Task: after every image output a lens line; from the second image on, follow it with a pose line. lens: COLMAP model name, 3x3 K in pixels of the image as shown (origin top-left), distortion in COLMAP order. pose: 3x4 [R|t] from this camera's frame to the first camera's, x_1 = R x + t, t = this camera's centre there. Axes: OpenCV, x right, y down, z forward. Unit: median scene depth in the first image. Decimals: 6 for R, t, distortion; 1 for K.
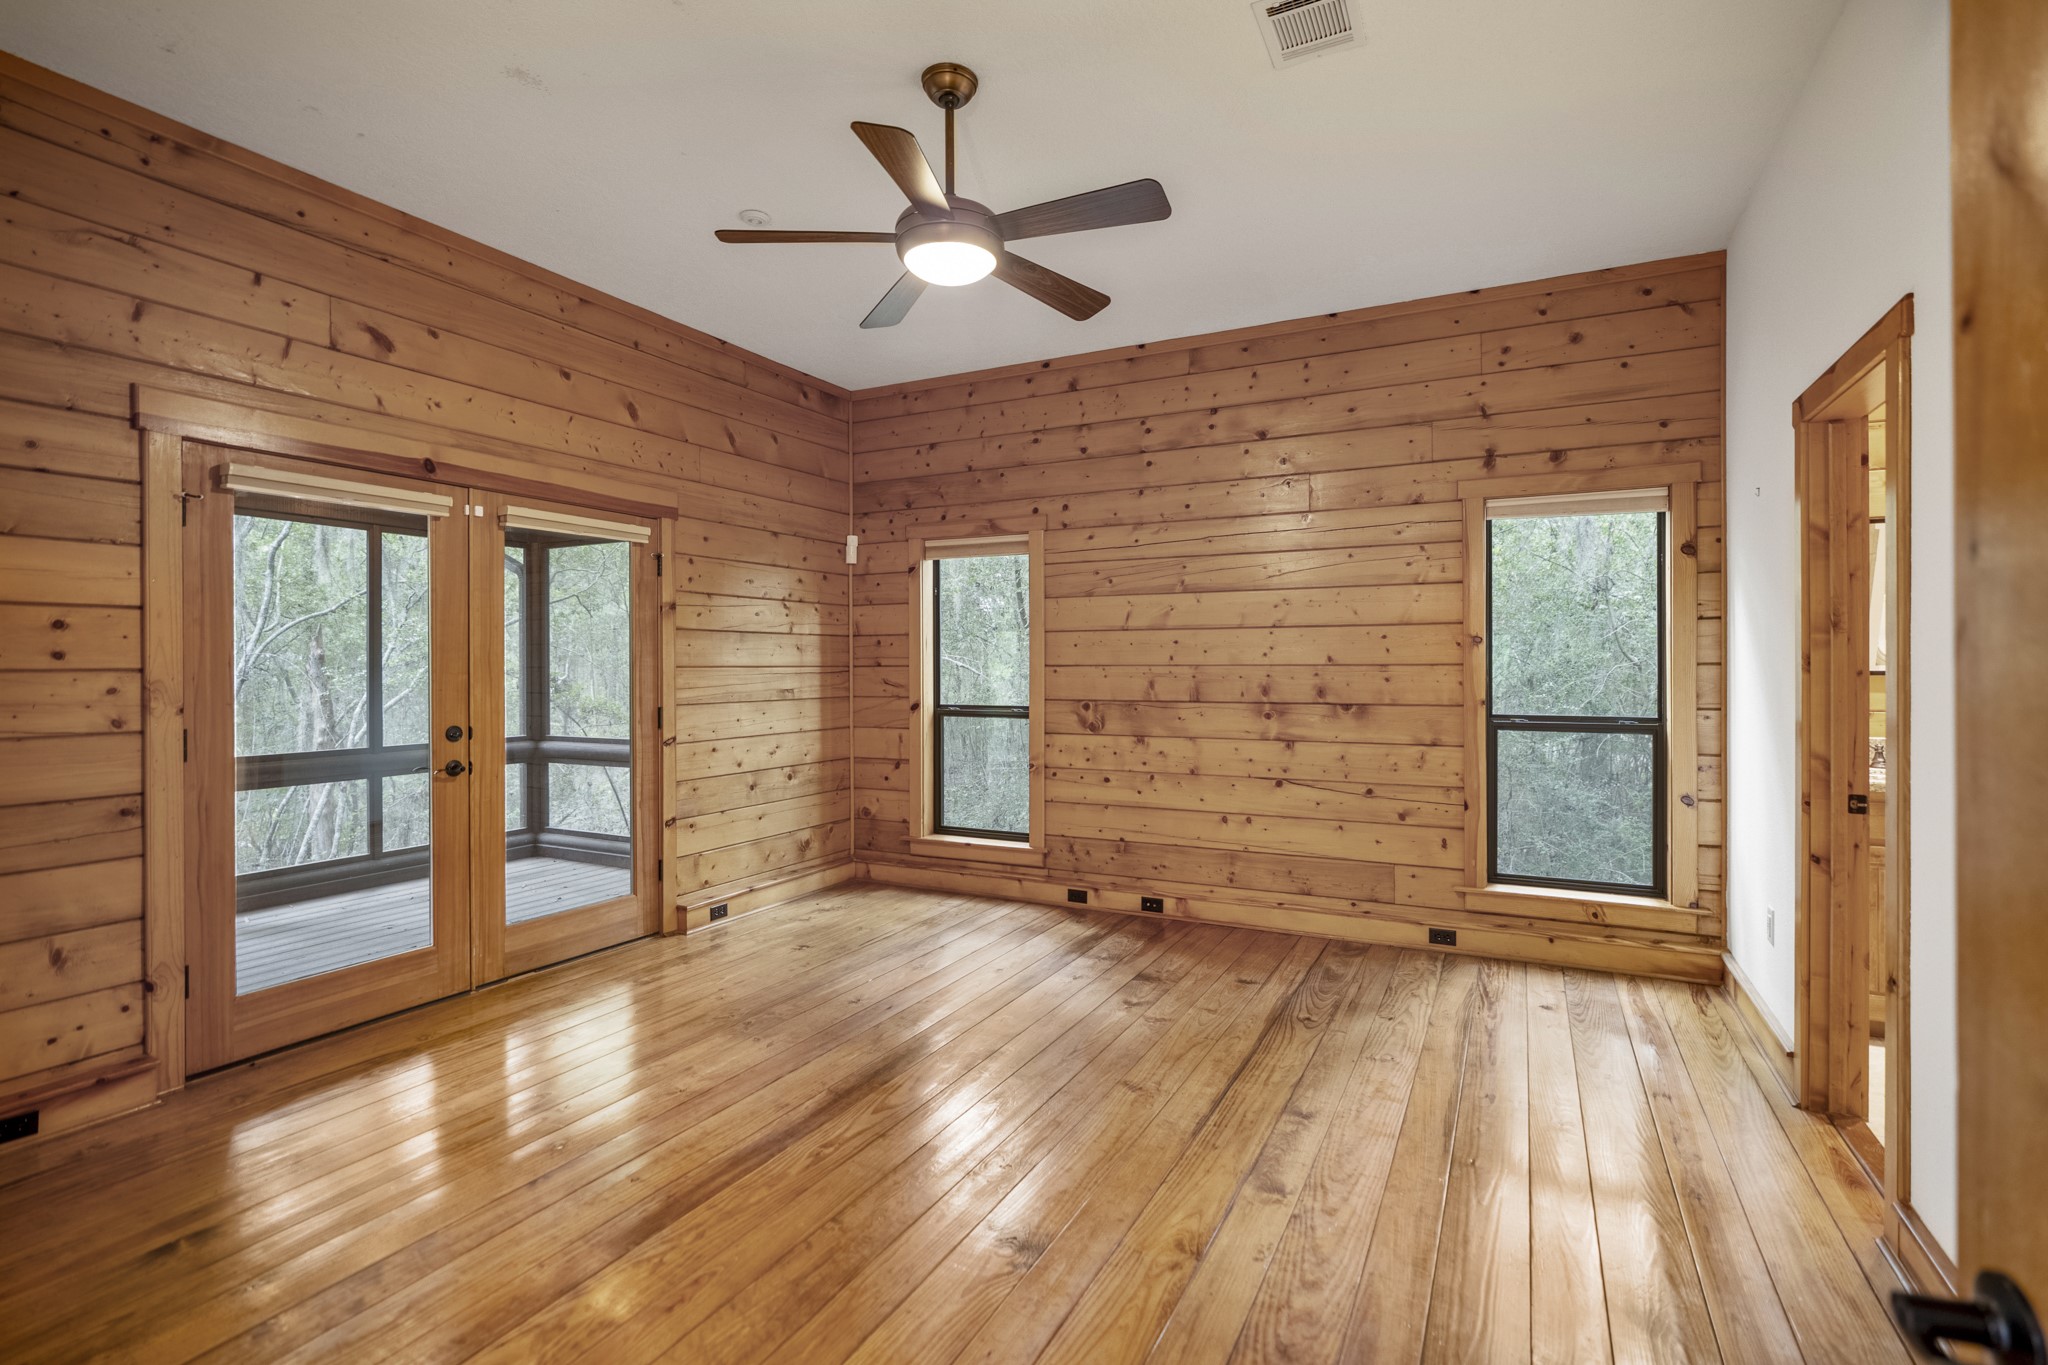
lens RADIAL K [[969.6, 0, 1023.3], [0, 969.6, 669.1], [0, 0, 1]] dist [-0.013303, 0.000078]
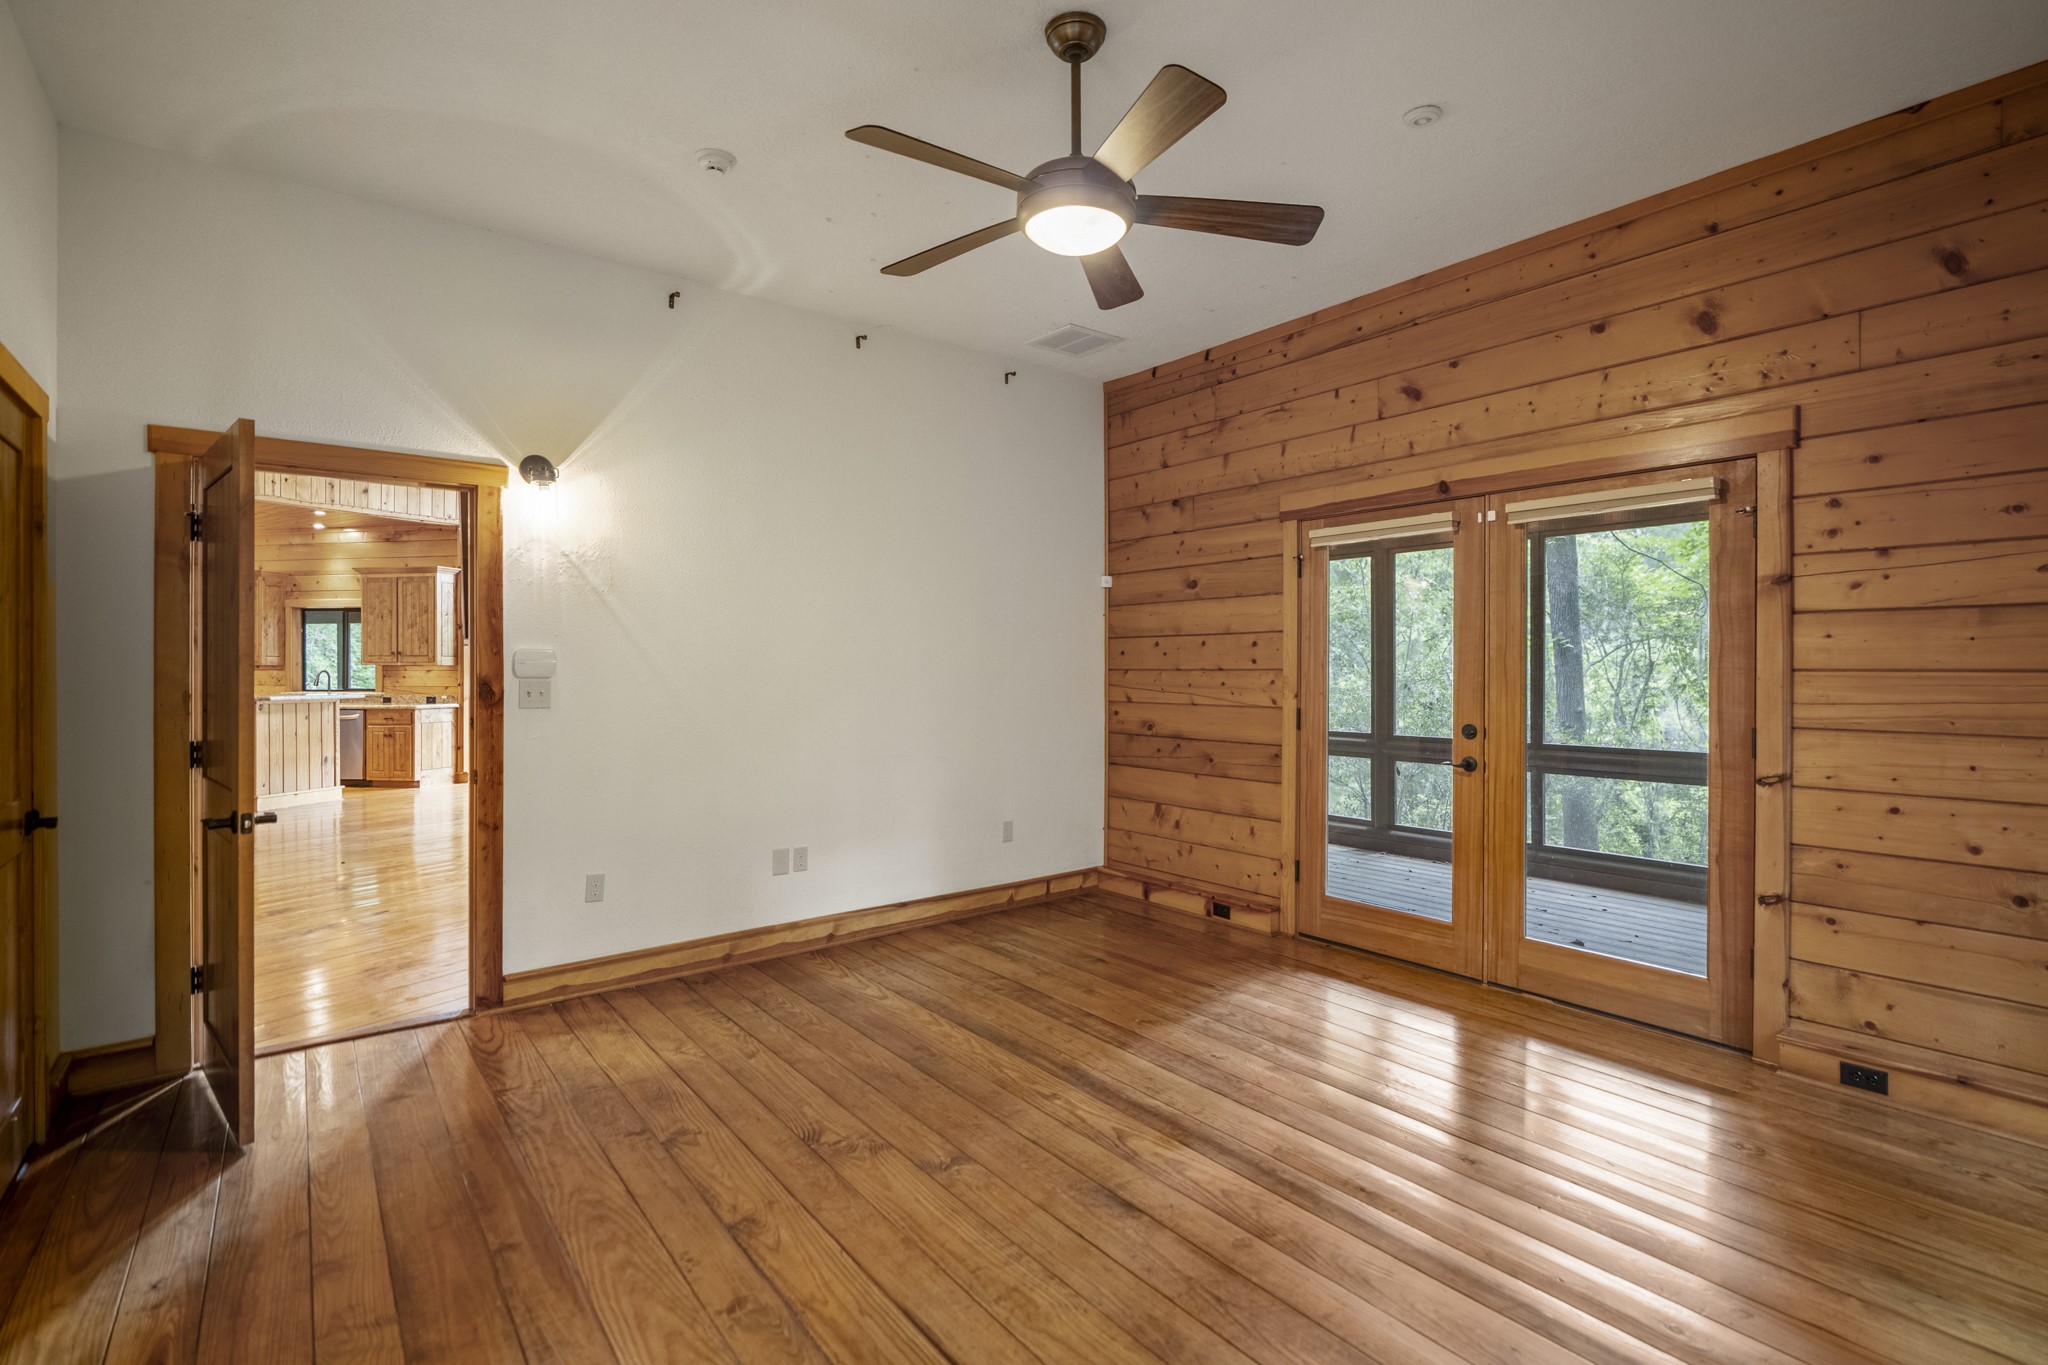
lens RADIAL K [[969.6, 0, 1023.3], [0, 969.6, 669.1], [0, 0, 1]] dist [-0.013303, 0.000078]
pose [[-0.432136, 0.003943, -0.901800, 0.617217], [-0.002999, 0.999979, 0.005809, -0.007028], [0.901803, 0.005214, -0.432115, 1.082212]]
